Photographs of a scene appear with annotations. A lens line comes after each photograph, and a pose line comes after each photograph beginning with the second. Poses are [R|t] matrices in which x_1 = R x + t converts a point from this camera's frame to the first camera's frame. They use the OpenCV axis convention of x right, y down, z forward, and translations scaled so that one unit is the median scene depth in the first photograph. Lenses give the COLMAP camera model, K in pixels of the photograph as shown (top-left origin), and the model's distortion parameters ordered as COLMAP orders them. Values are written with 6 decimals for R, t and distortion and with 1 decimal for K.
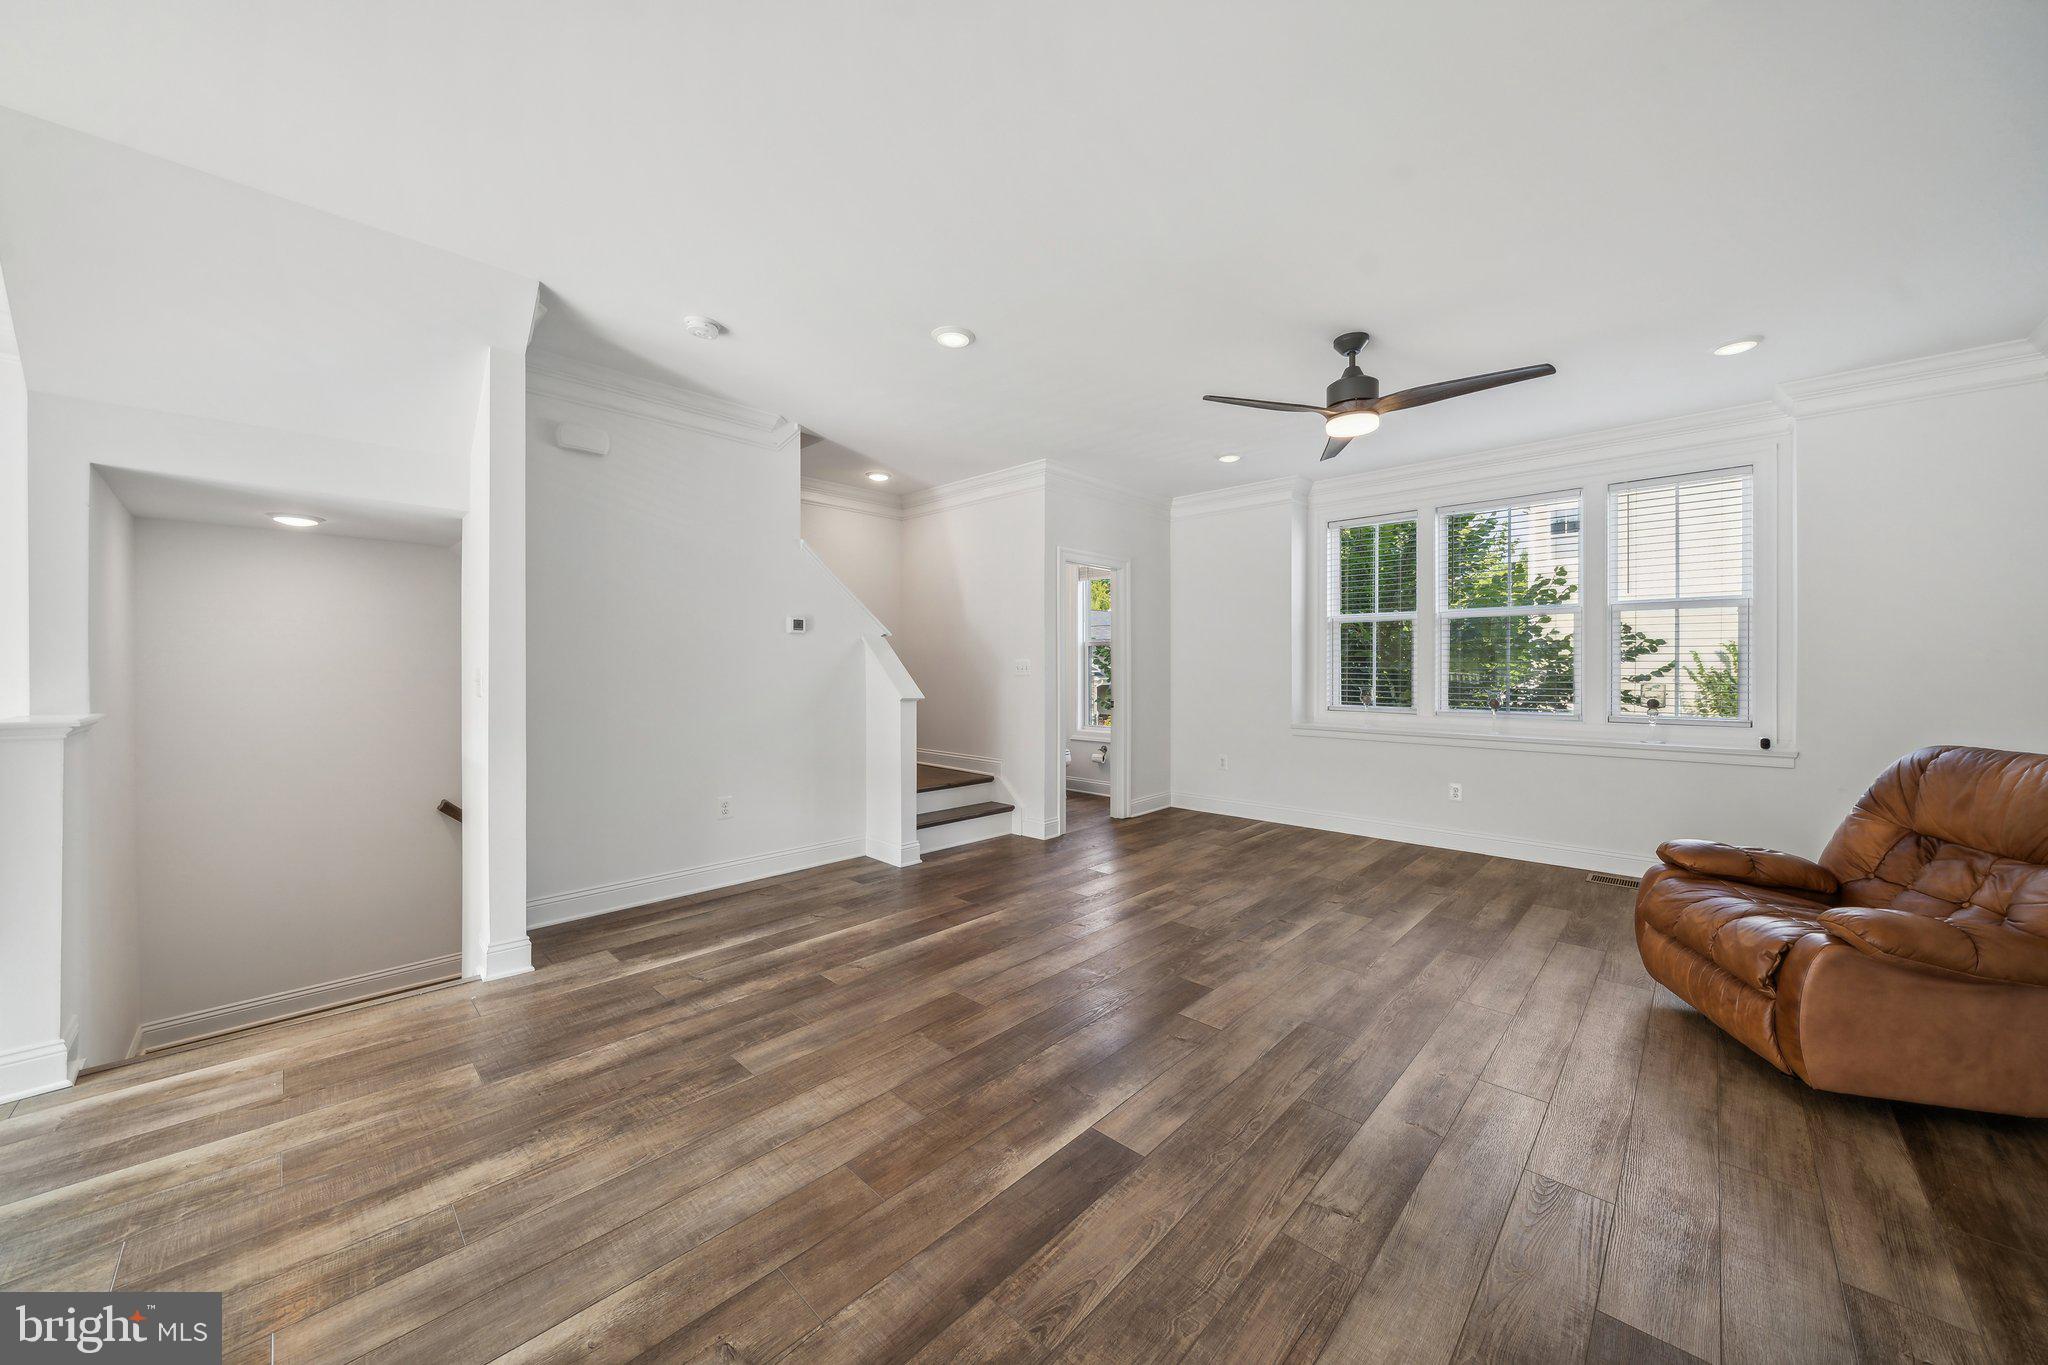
lens RADIAL K [[716.5, 0, 1029.3], [0, 716.5, 674.4], [0, 0, 1]] dist [-0.007616, -0.000149]
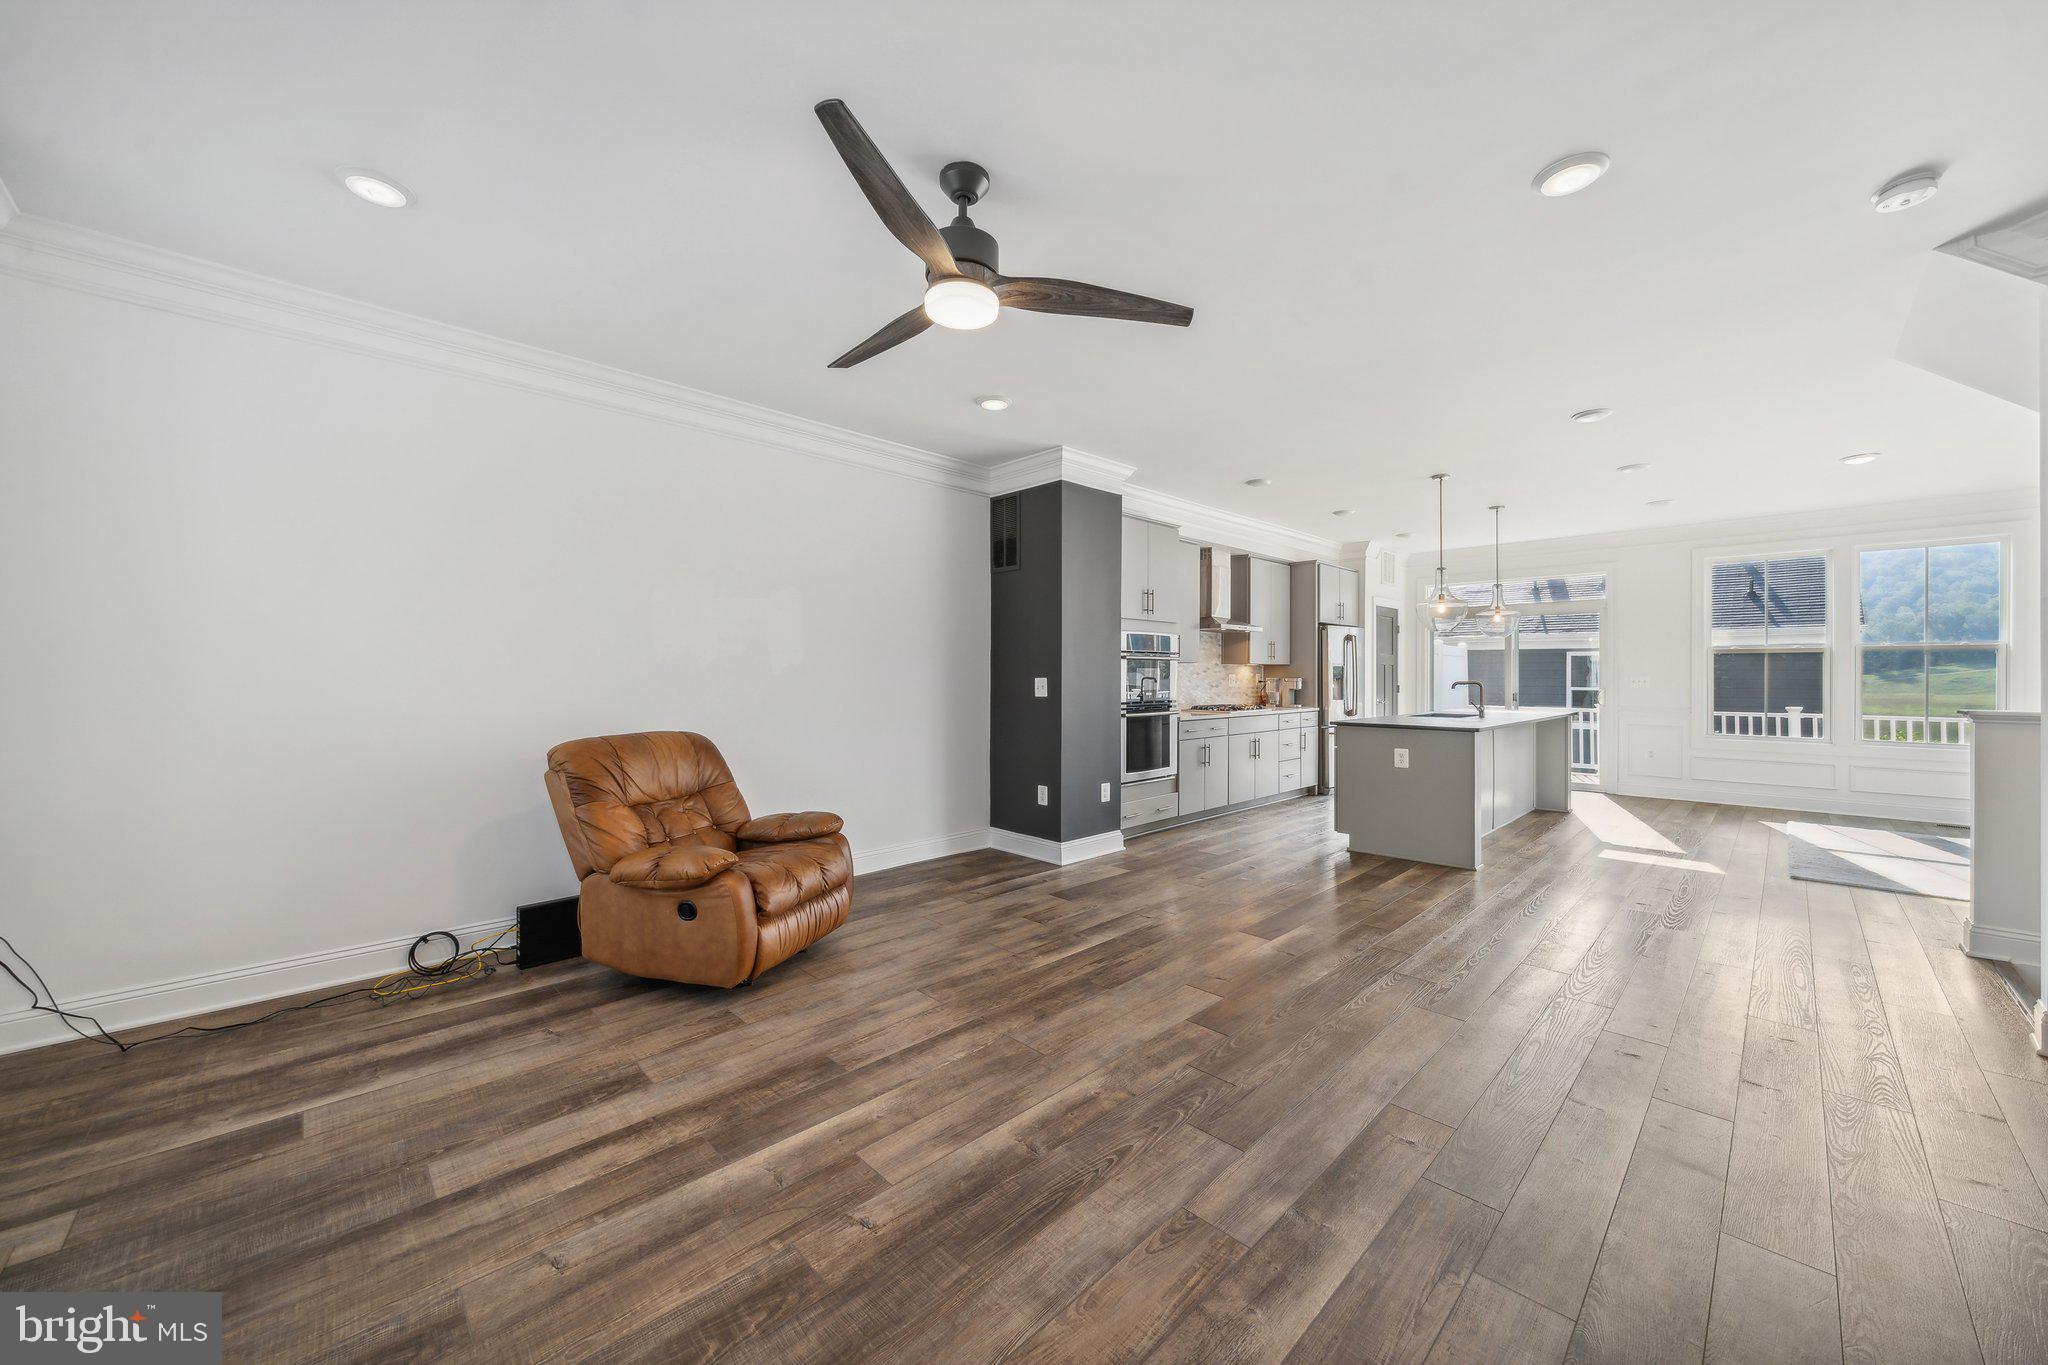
lens RADIAL K [[744.9, 0, 1020.6], [0, 744.9, 678.8], [0, 0, 1]] dist [-0.000985, -0.000052]
pose [[-0.999166, -0.000234, 0.040824, 0.313653], [0.000237, 0.999933, 0.011547, -0.011195], [-0.040824, 0.011547, -0.999100, 1.427894]]
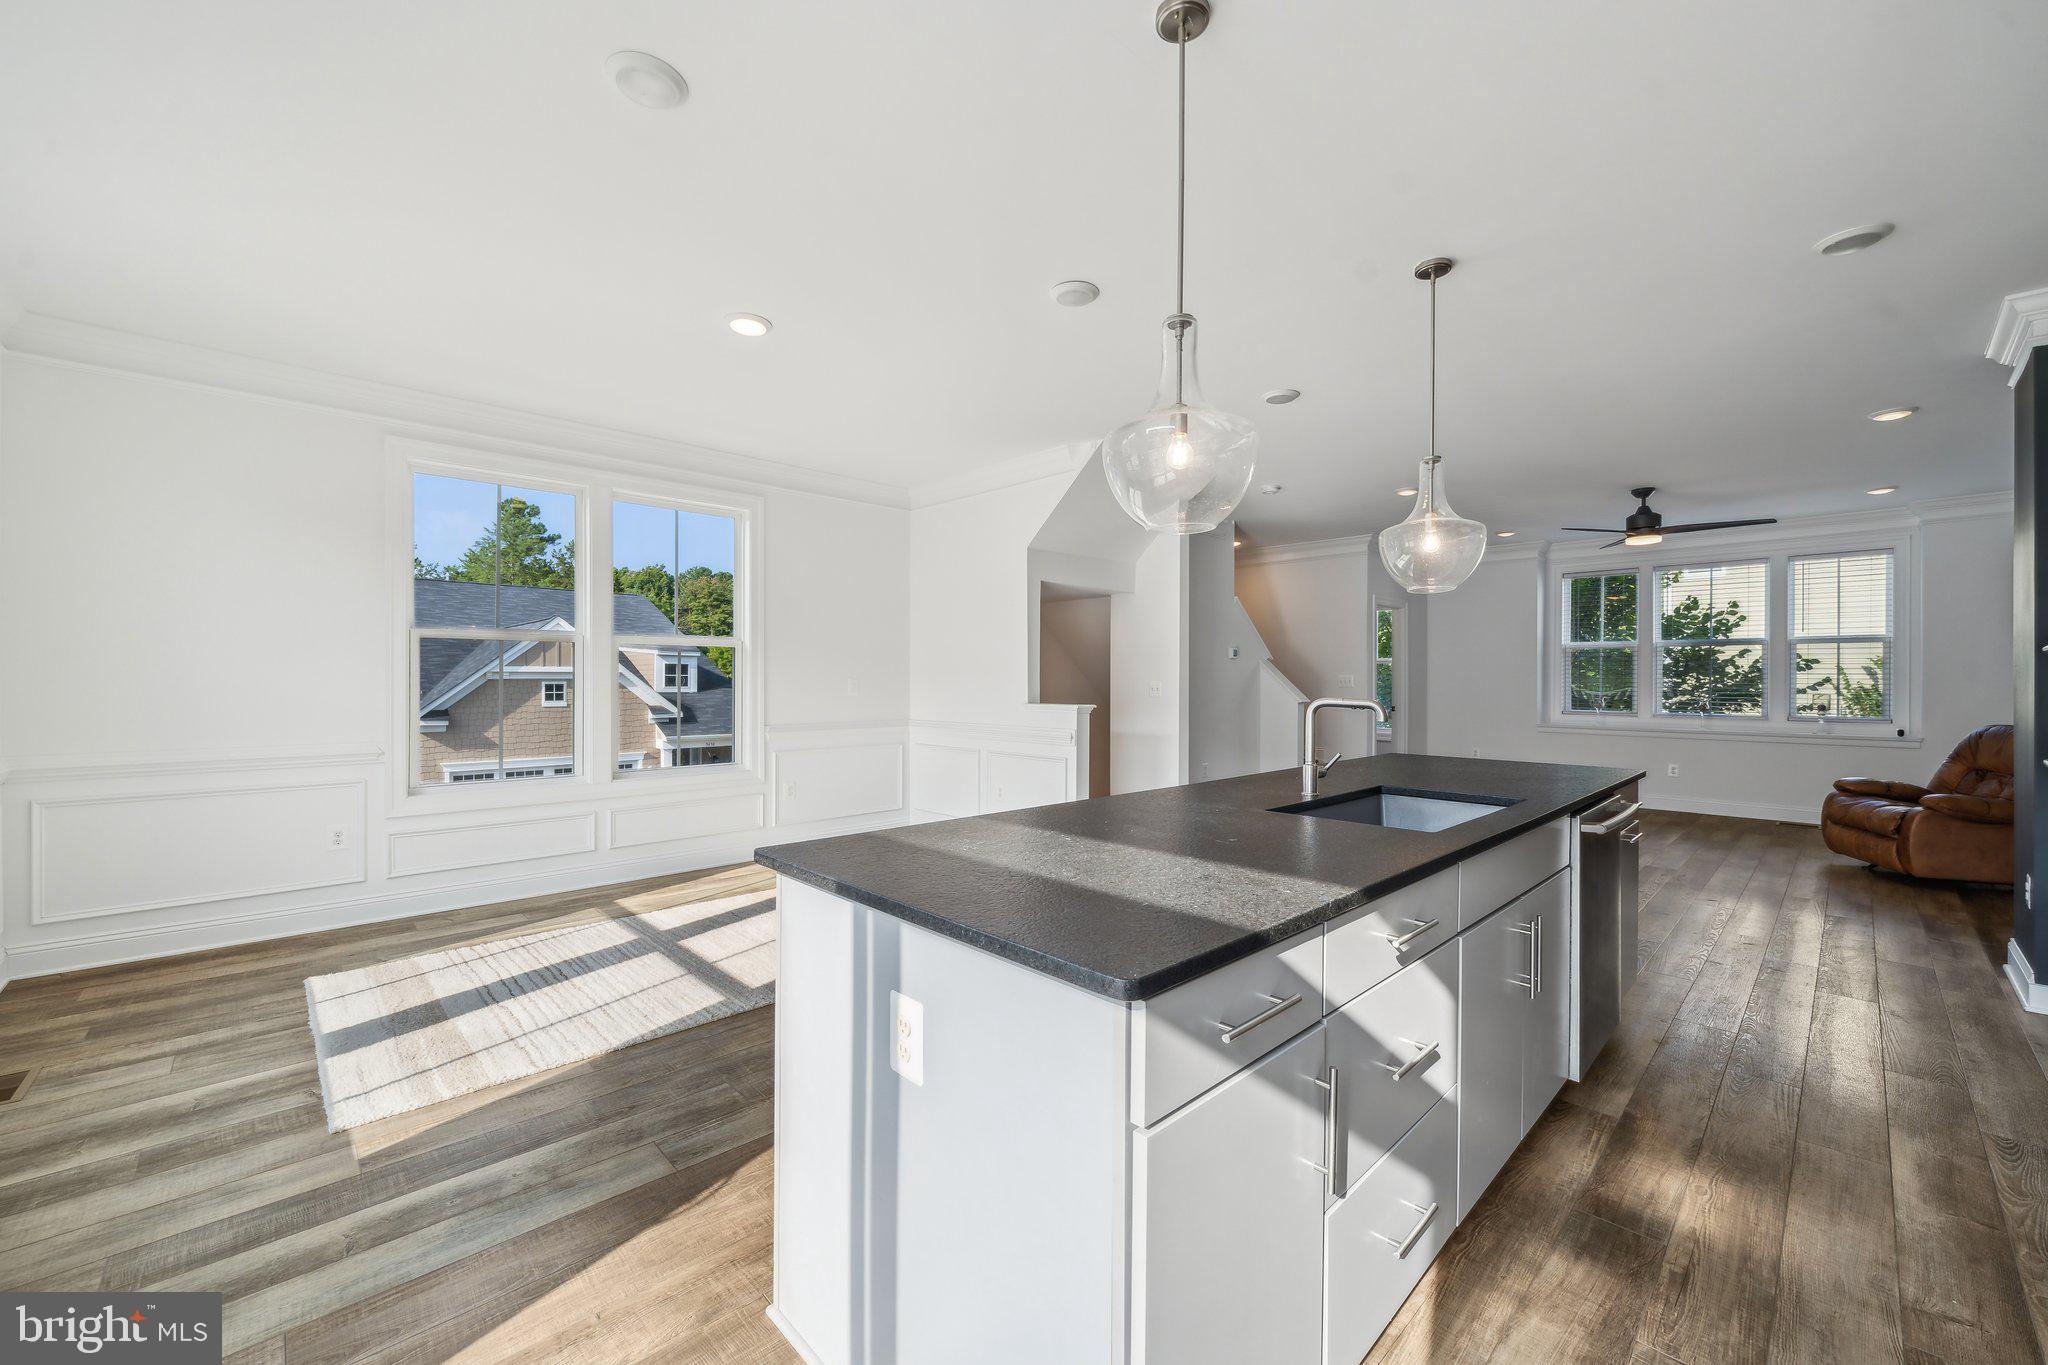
lens RADIAL K [[797.7, 0, 1024.0], [0, 797.7, 682.5], [0, 0, 1]] dist [-0.010505, 0.003265]
pose [[0.998940, 0.004609, -0.045801, -0.783045], [-0.004805, 0.999980, -0.004173, 0.004458], [0.045781, 0.004389, 0.998942, -0.799601]]
